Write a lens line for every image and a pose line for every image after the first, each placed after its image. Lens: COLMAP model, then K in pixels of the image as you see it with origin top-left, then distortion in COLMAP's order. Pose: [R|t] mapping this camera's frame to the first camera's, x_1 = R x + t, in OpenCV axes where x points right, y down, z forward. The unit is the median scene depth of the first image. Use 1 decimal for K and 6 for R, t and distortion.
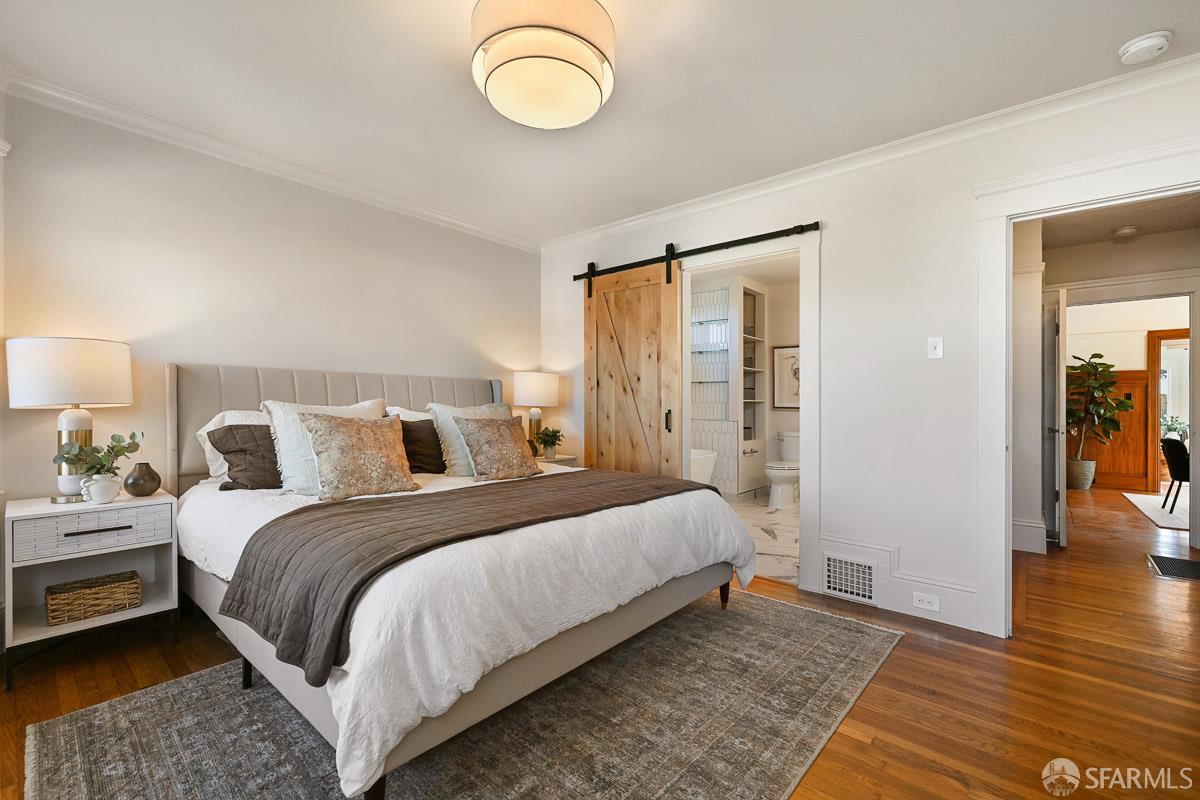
lens RADIAL K [[512.0, 0, 599.3], [0, 512.0, 399.2], [0, 0, 1]] dist [-0.001526, -0.000859]
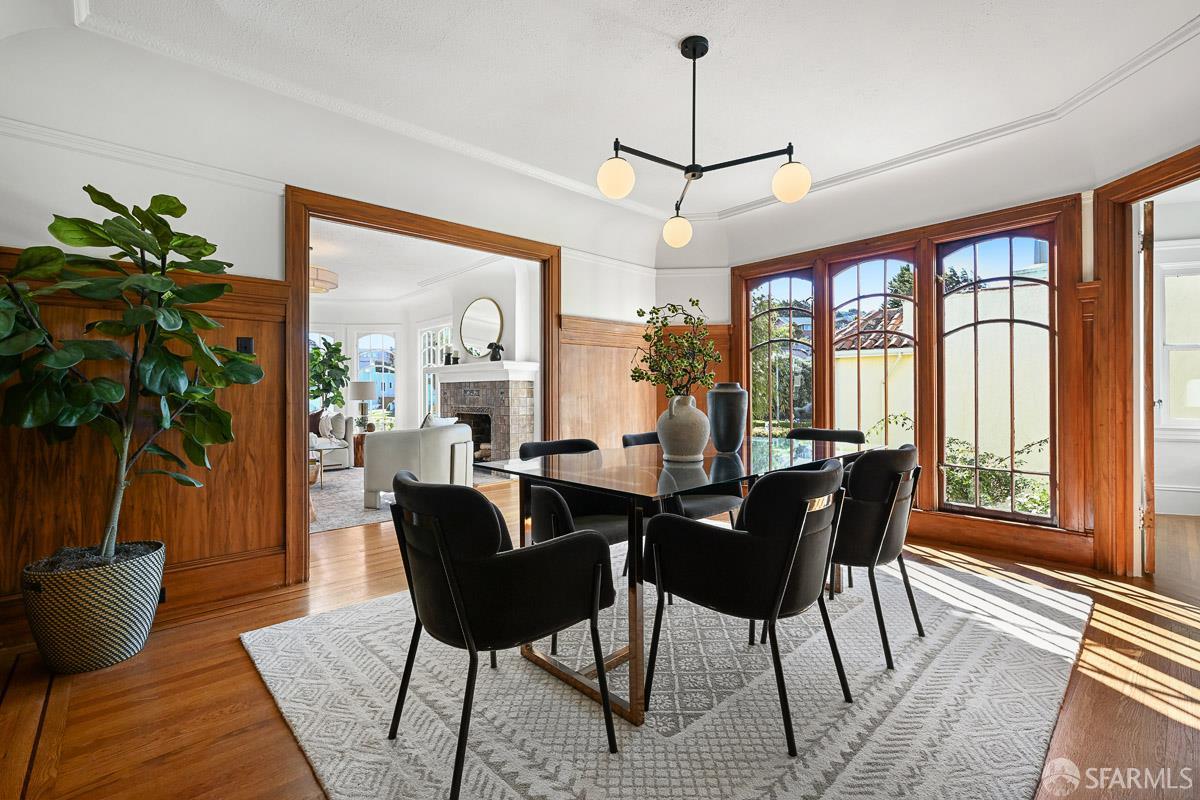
lens RADIAL K [[512.0, 0, 589.8], [0, 512.0, 389.7], [0, 0, 1]] dist [-0.001526, -0.000859]
pose [[0.113905, -0.000884, 0.993491, 0.697491], [0.004308, 0.999991, 0.000396, 0.027853], [-0.993482, 0.004234, 0.113908, 0.712334]]
